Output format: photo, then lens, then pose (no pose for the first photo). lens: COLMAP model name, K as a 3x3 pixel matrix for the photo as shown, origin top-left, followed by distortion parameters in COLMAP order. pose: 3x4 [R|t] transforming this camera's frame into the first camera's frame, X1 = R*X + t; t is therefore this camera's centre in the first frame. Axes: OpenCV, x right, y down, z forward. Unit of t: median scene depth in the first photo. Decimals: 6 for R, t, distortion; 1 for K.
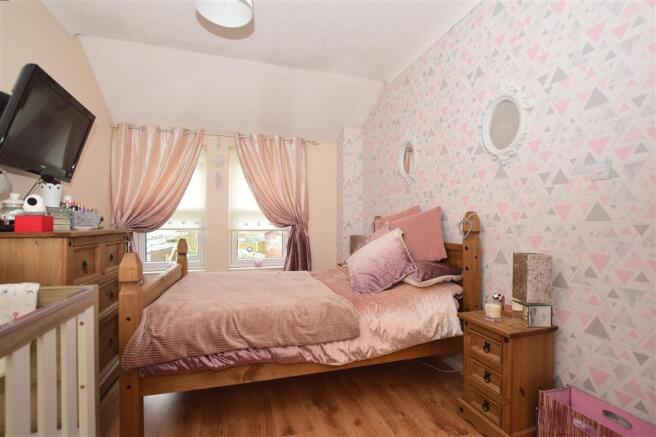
lens RADIAL K [[298.8, 0, 328.5], [0, 298.8, 220.2], [0, 0, 1]] dist [-0.025516, 0.000102]
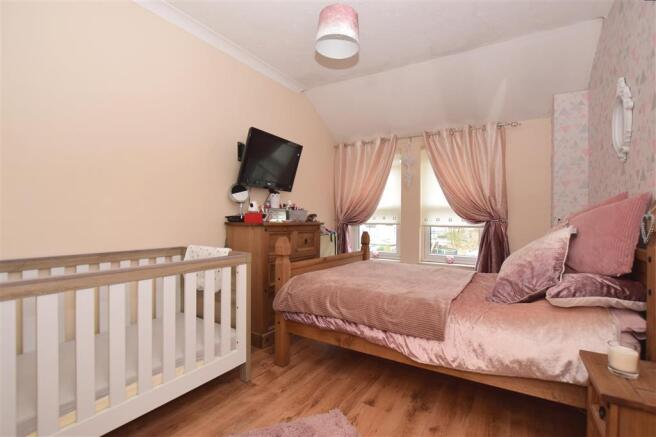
lens RADIAL K [[298.8, 0, 328.7], [0, 298.8, 219.5], [0, 0, 1]] dist [-0.025516, 0.000102]
pose [[0.666792, 0.005316, -0.745225, 0.470294], [0.001227, 0.999965, 0.008232, 0.006384], [0.745242, -0.006404, 0.666763, 0.105699]]
